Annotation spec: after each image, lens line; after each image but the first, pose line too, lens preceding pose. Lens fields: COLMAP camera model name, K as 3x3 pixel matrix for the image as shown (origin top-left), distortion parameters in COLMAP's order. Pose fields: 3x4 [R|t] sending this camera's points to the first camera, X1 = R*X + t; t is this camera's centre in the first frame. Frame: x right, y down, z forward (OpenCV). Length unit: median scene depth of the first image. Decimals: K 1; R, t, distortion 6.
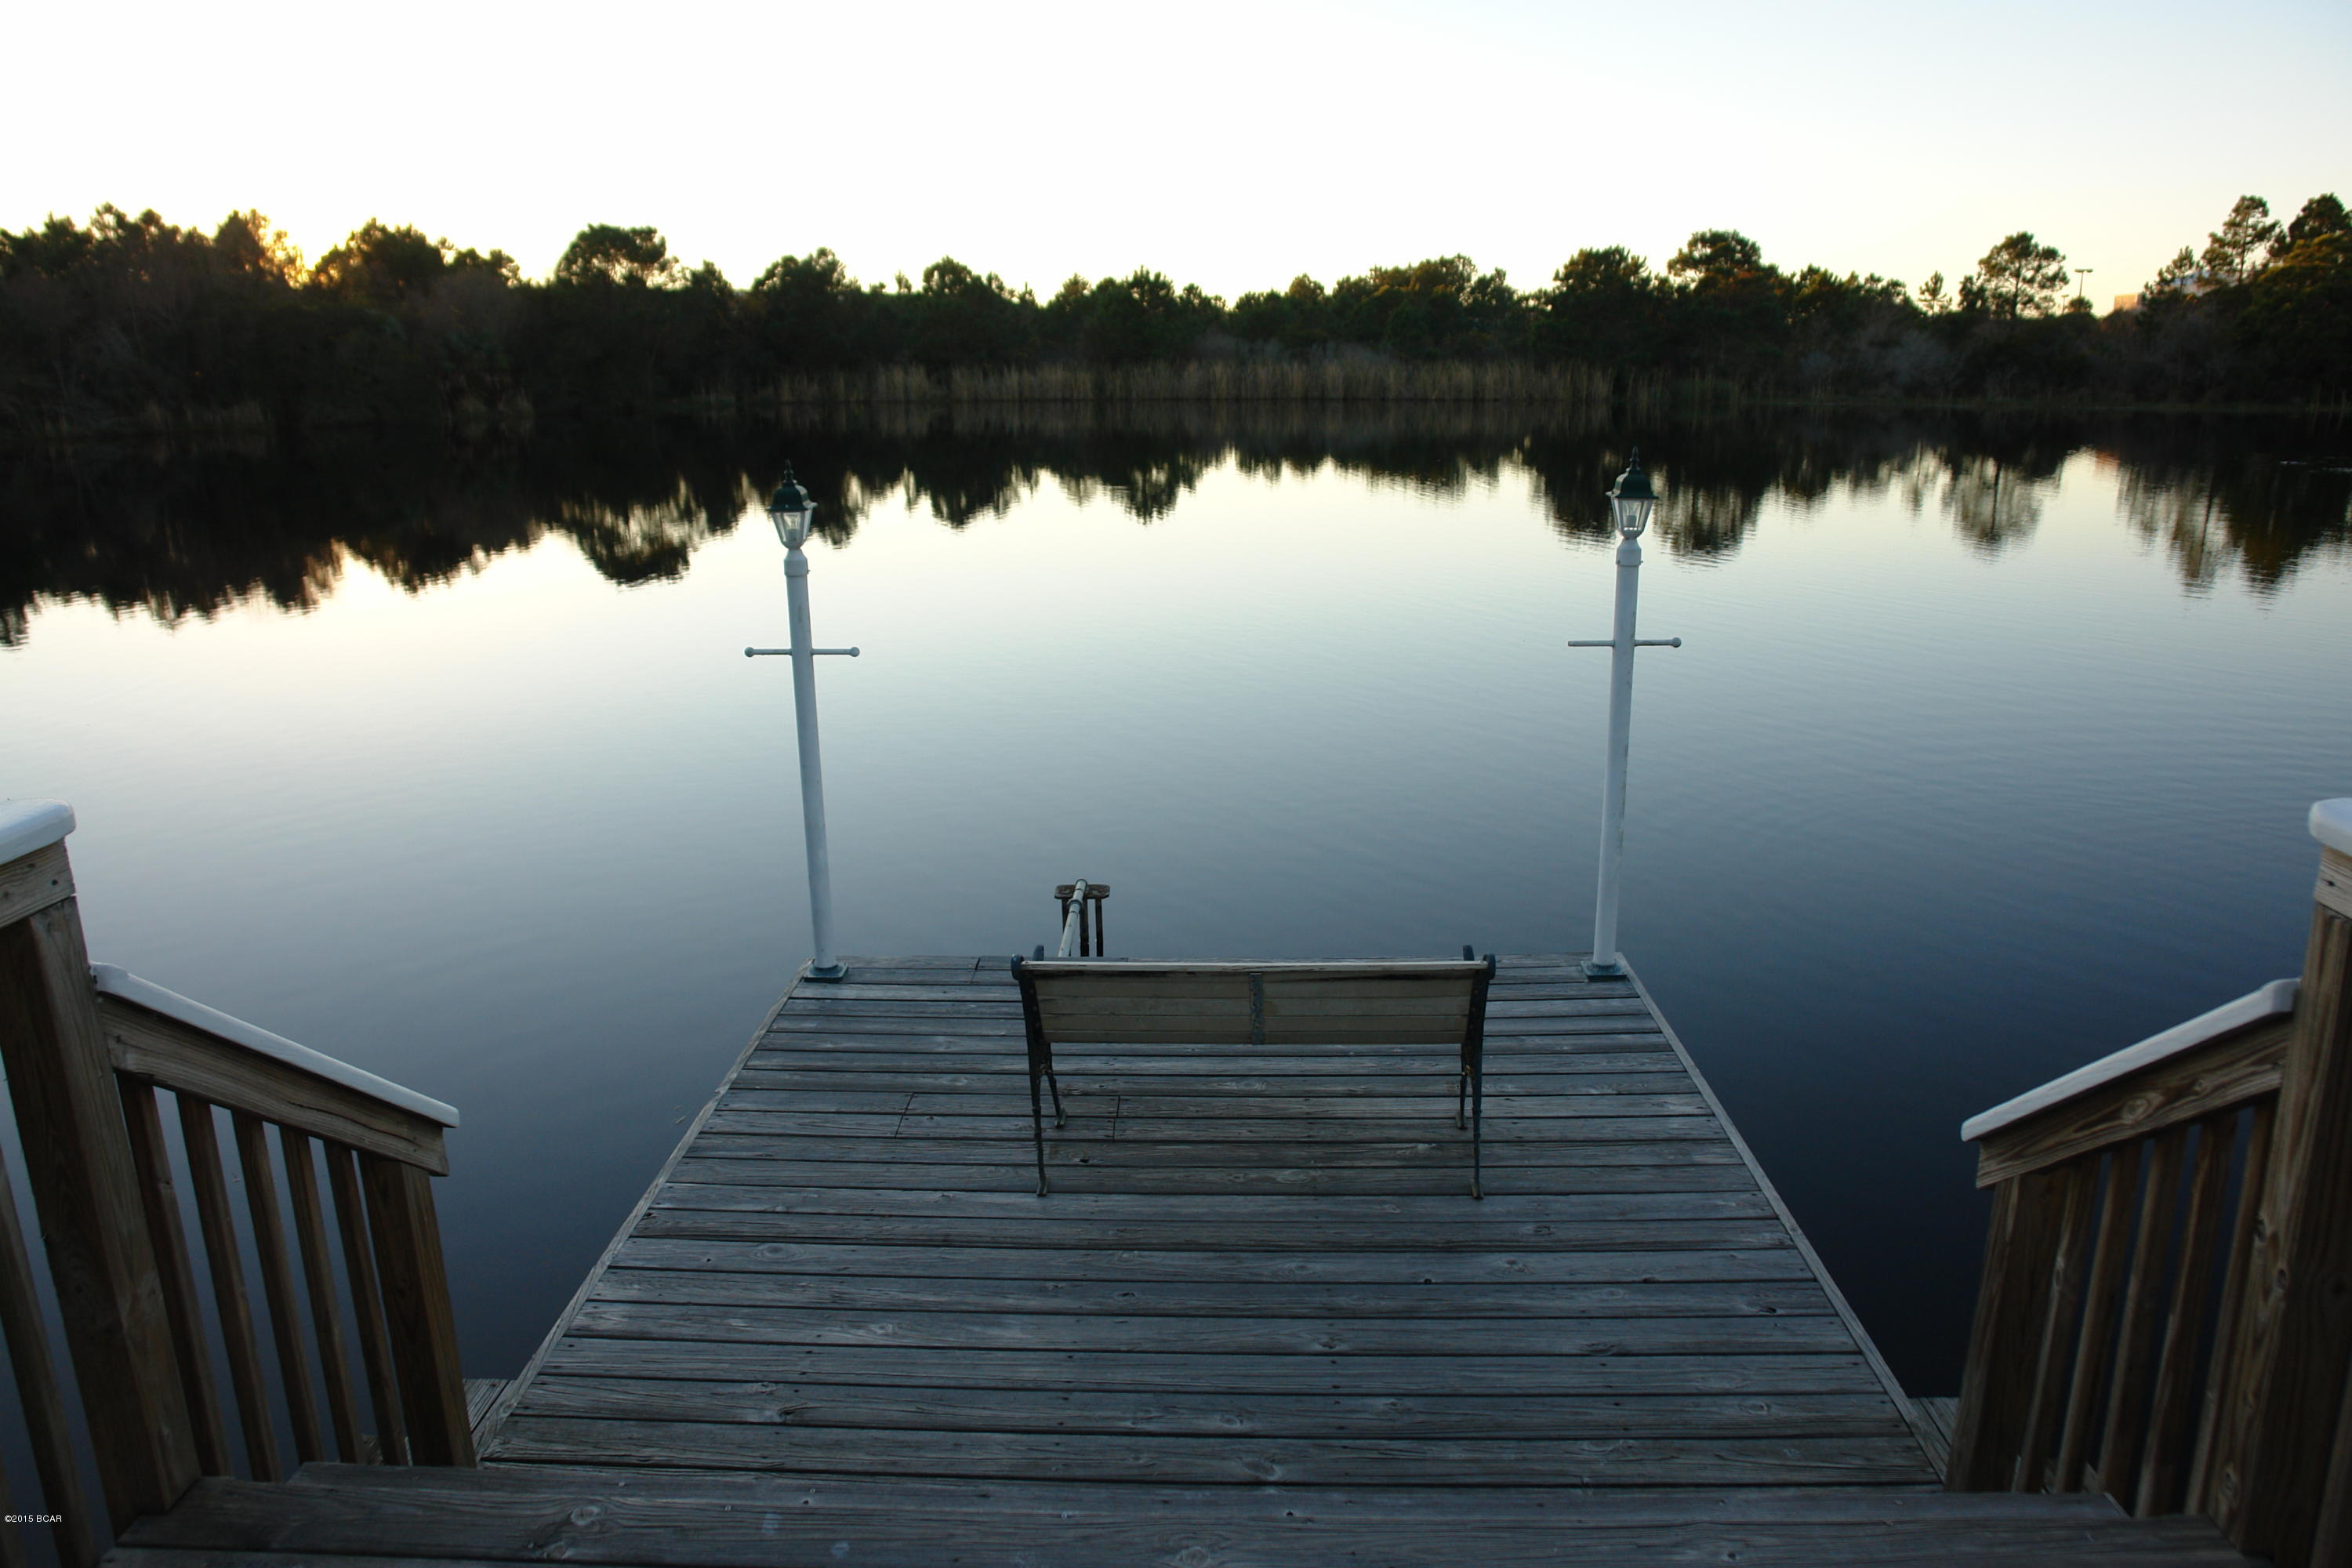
lens RADIAL K [[1641.2, 0, 1168.2], [0, 1641.2, 787.4], [0, 0, 1]] dist [-0.100912, 0.067134]
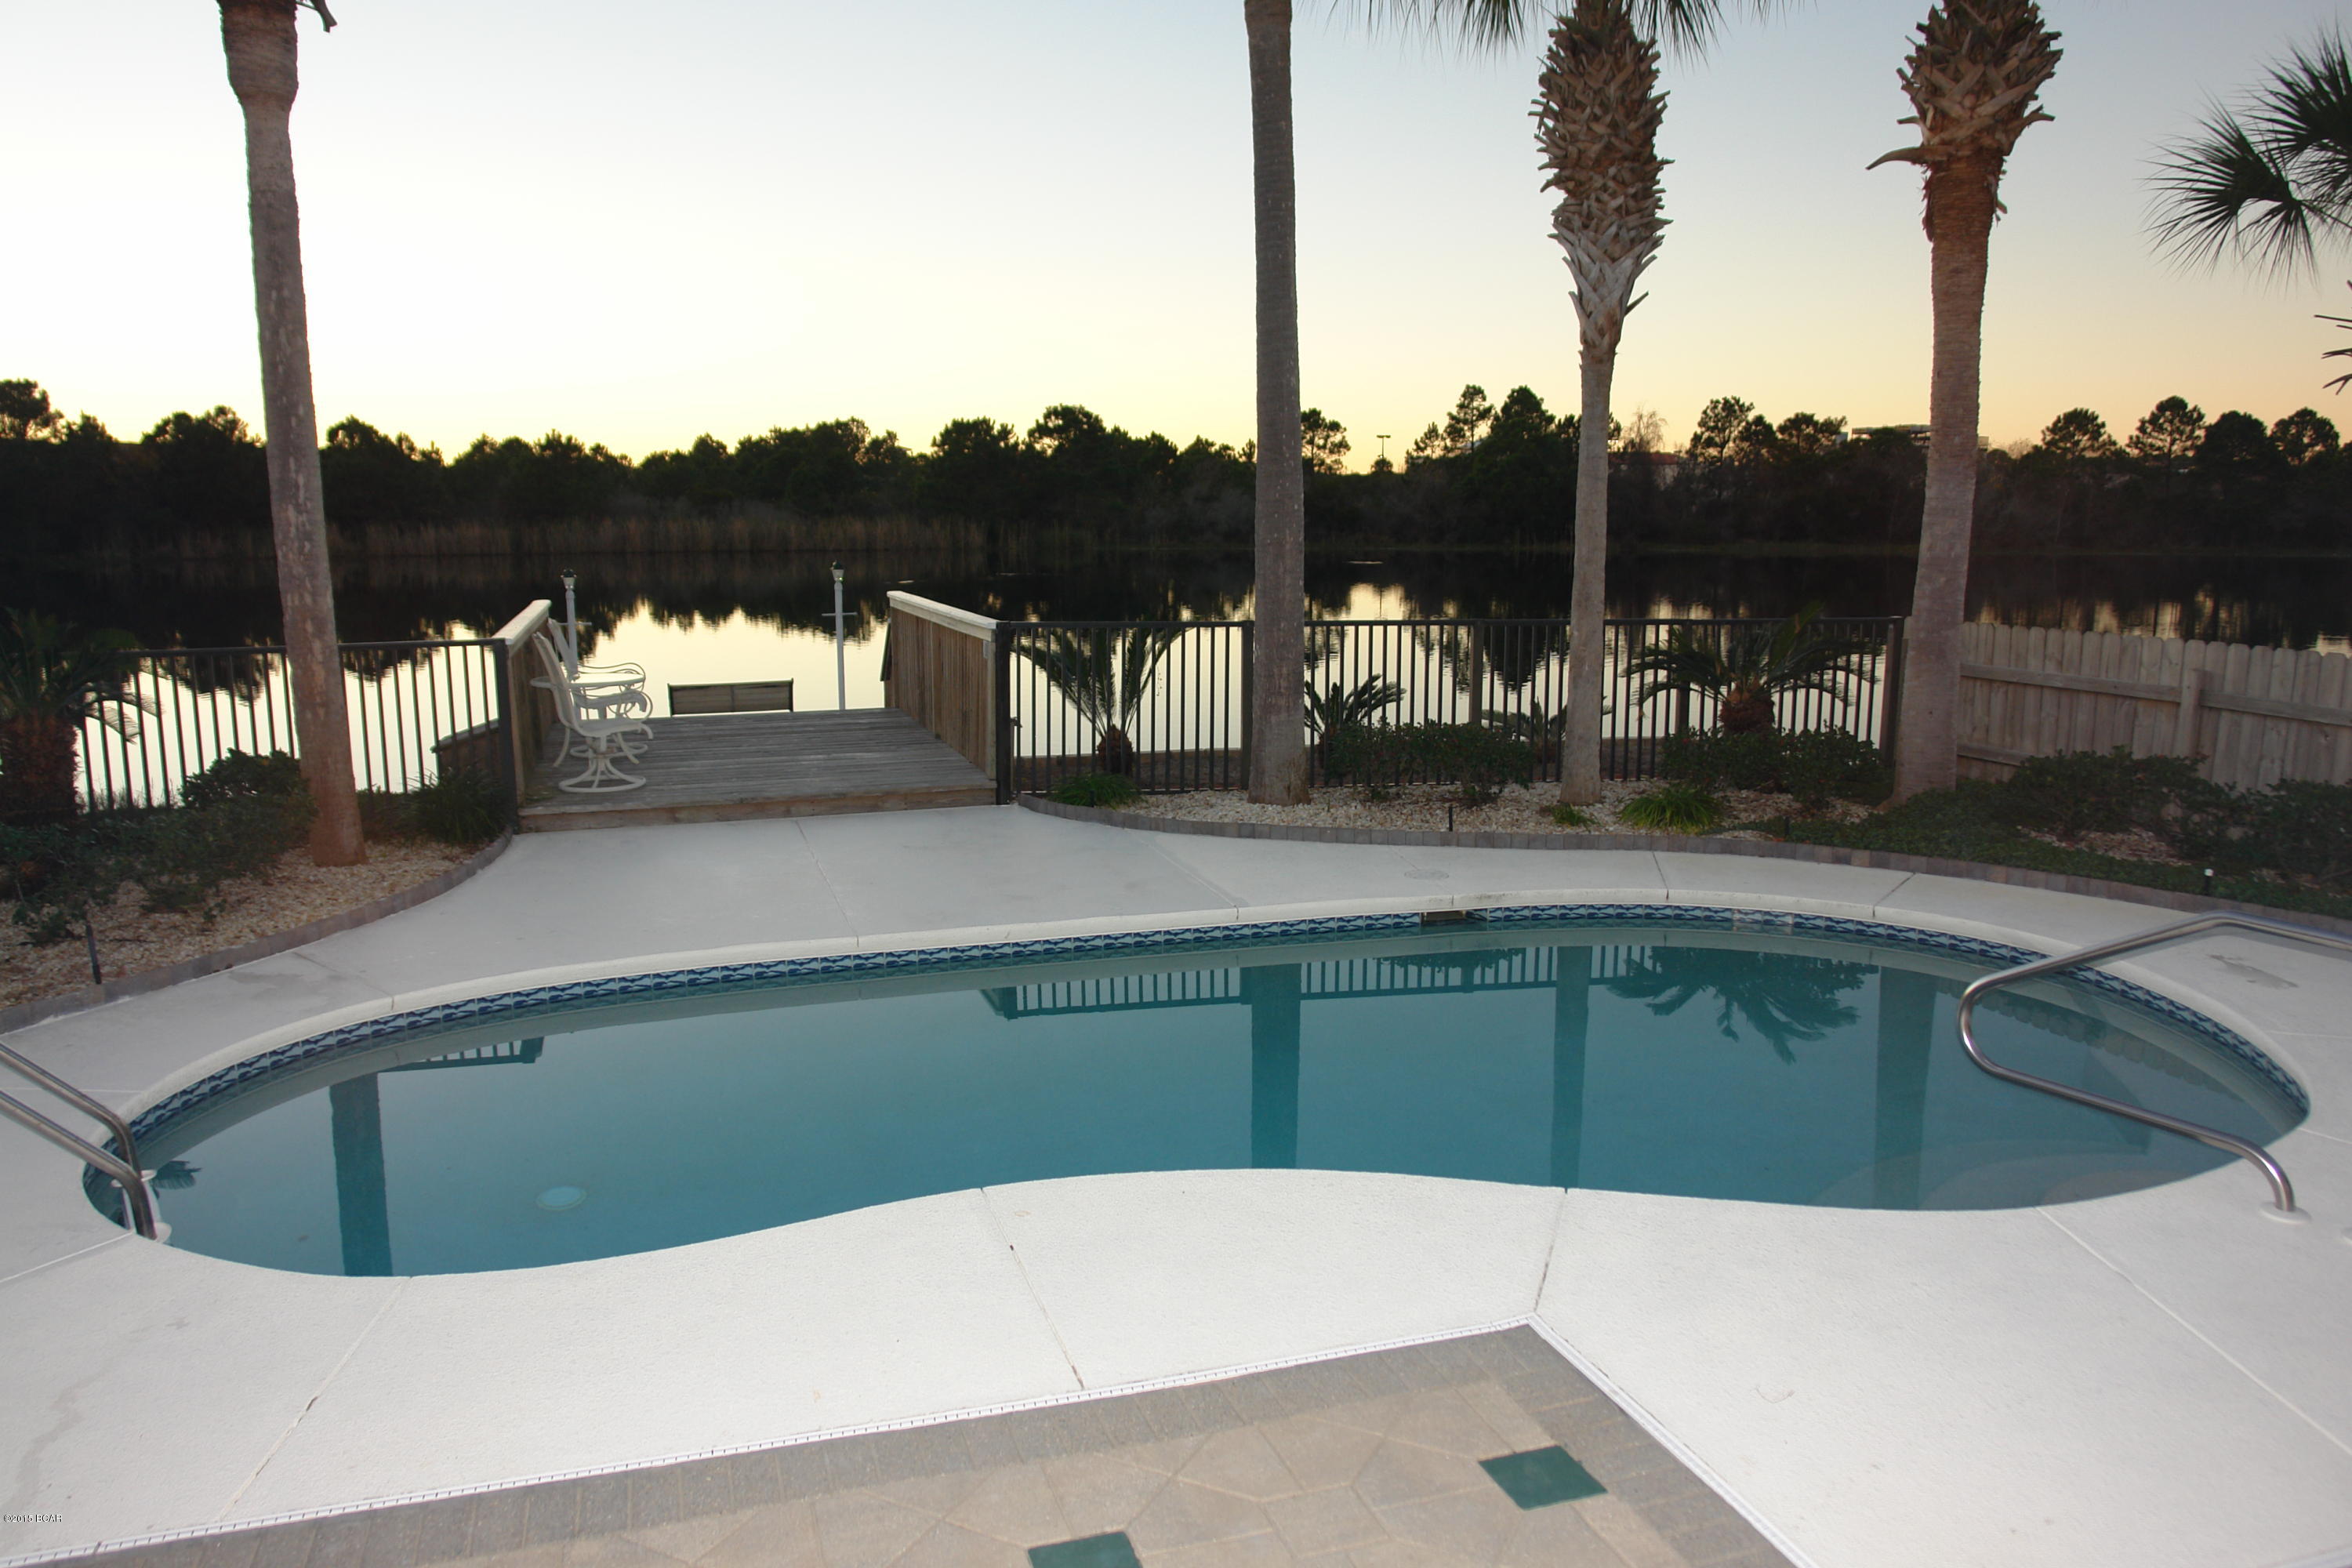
lens RADIAL K [[1641.2, 0, 1158.9], [0, 1641.2, 787.6], [0, 0, 1]] dist [-0.100912, 0.067134]
pose [[0.940186, -0.050221, 0.336939, -0.011513], [0.080450, 0.993830, -0.076357, 0.026877], [-0.331025, 0.098896, 0.938425, -0.107539]]
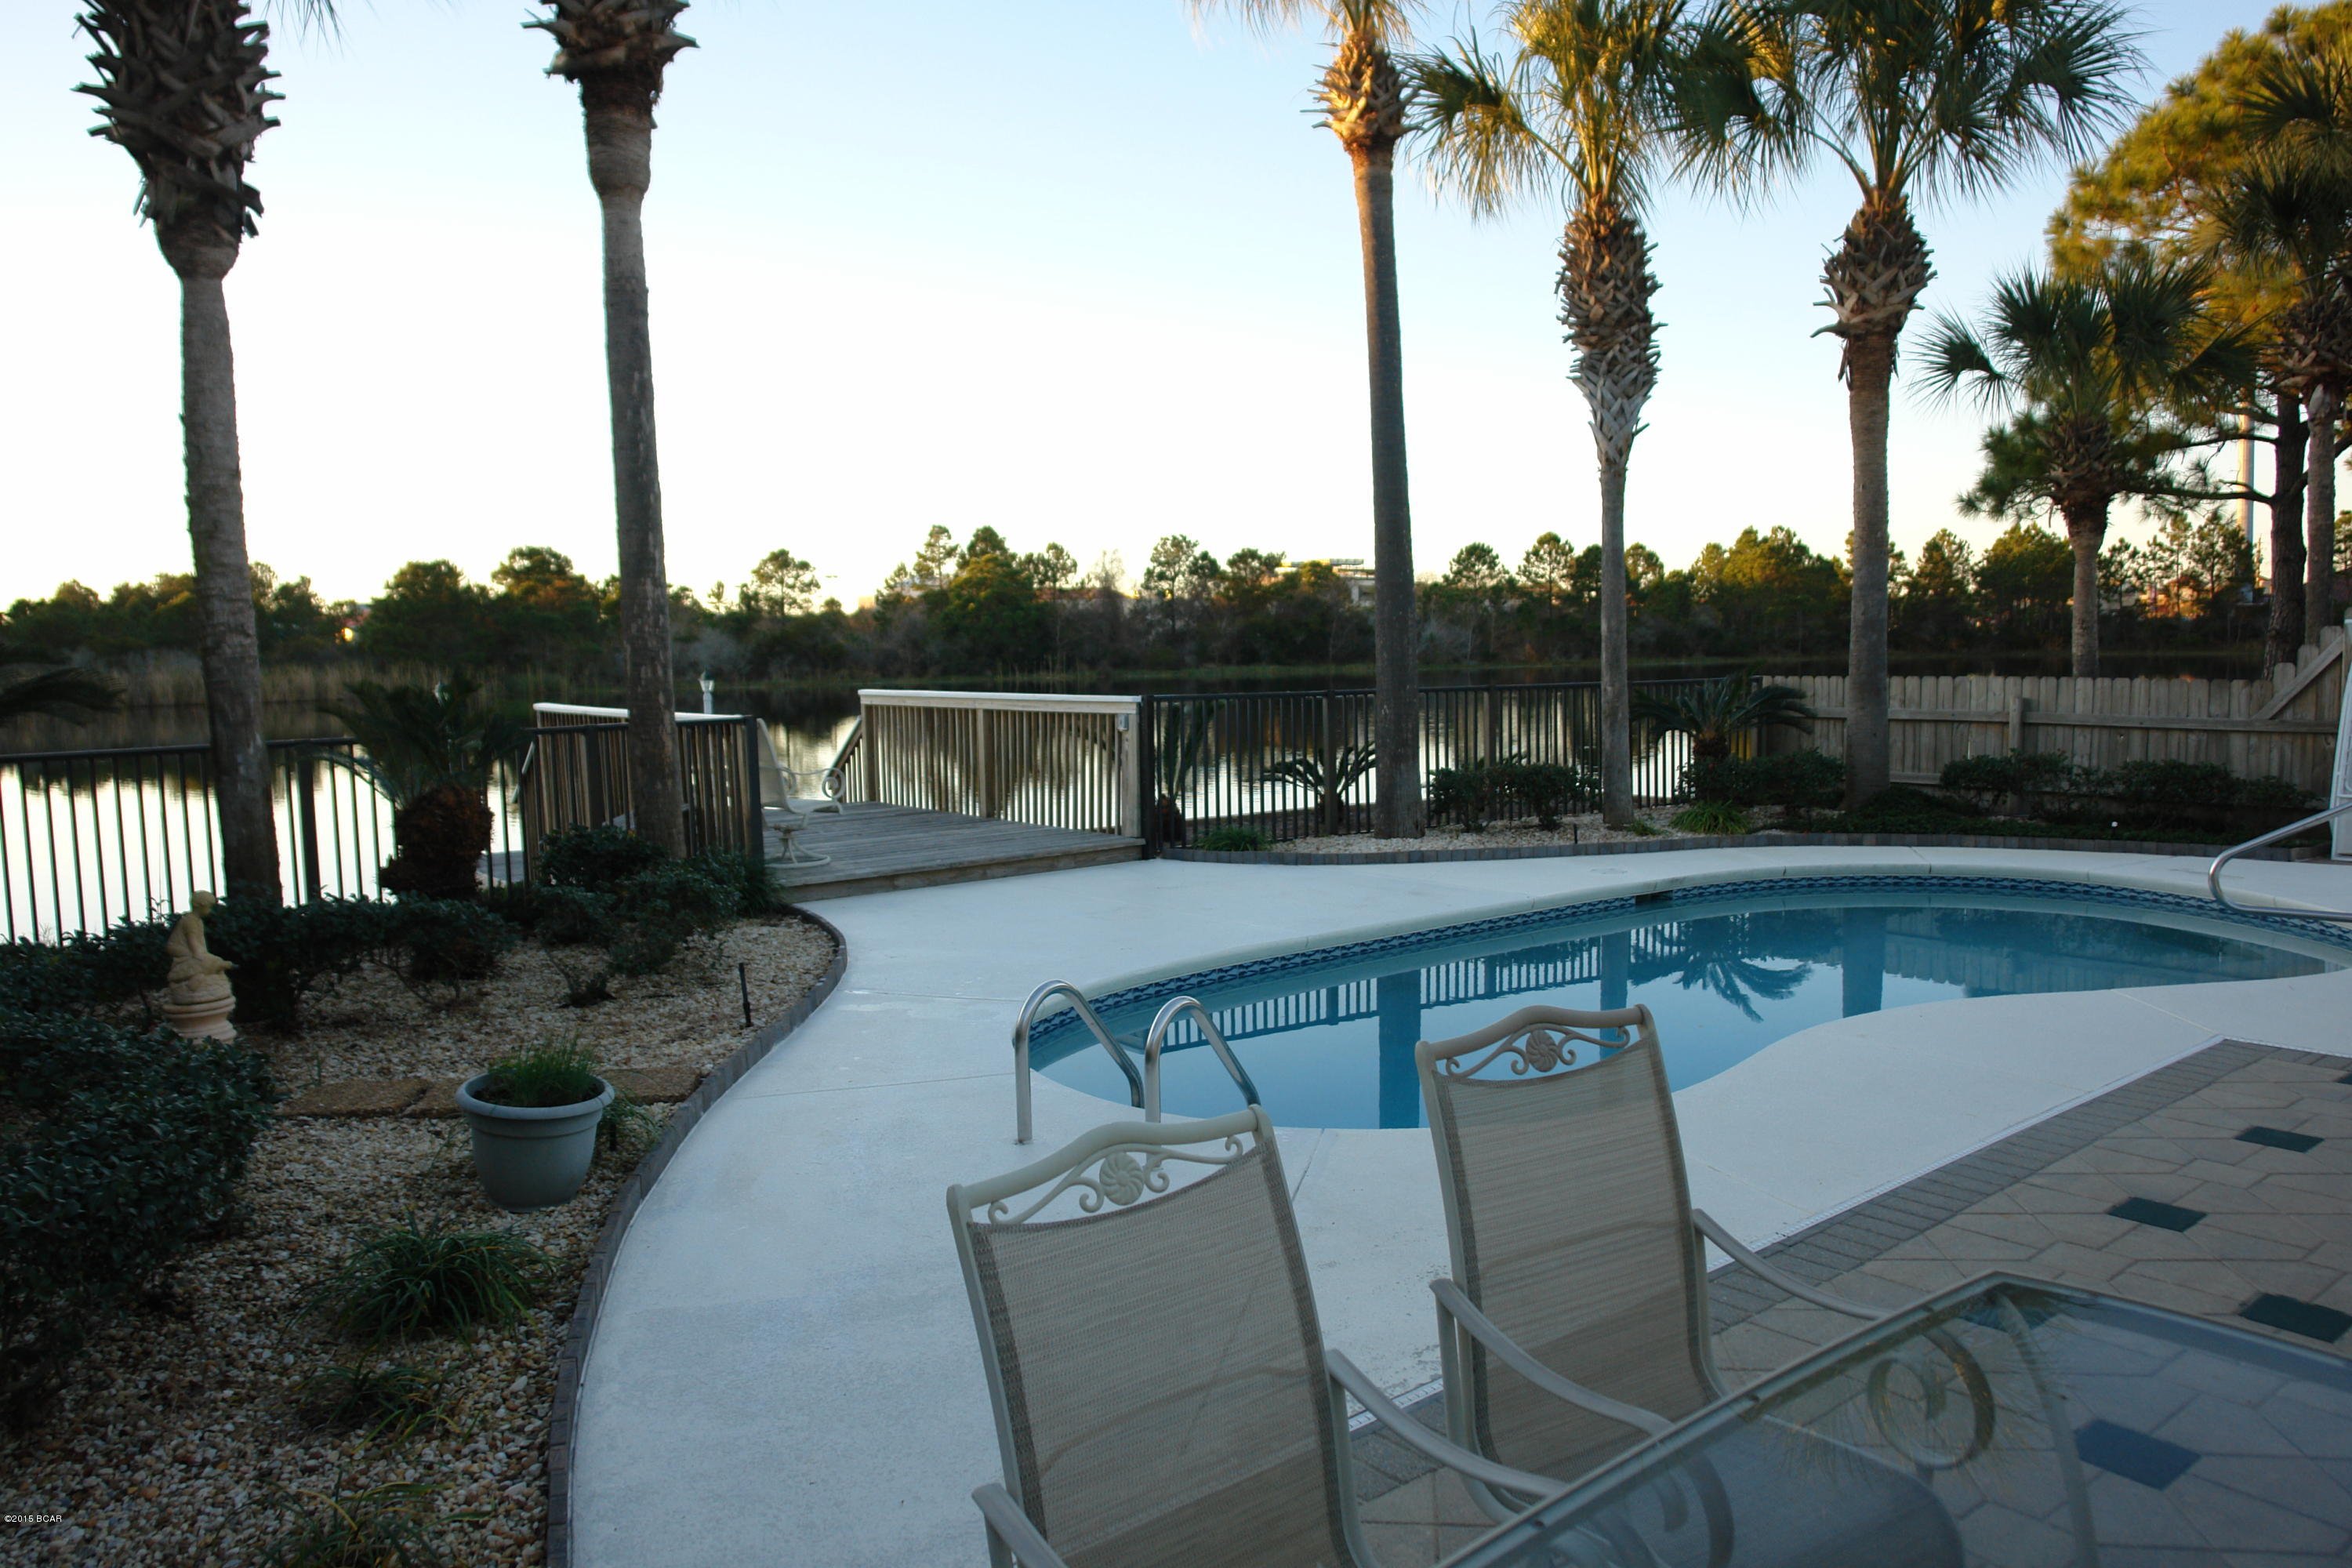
lens RADIAL K [[1641.2, 0, 1159.1], [0, 1641.2, 780.5], [0, 0, 1]] dist [-0.100912, 0.067134]
pose [[0.766481, -0.059603, 0.639495, -0.054097], [0.175840, 0.977116, -0.119687, 0.027635], [-0.617727, 0.204186, 0.759422, -0.097261]]
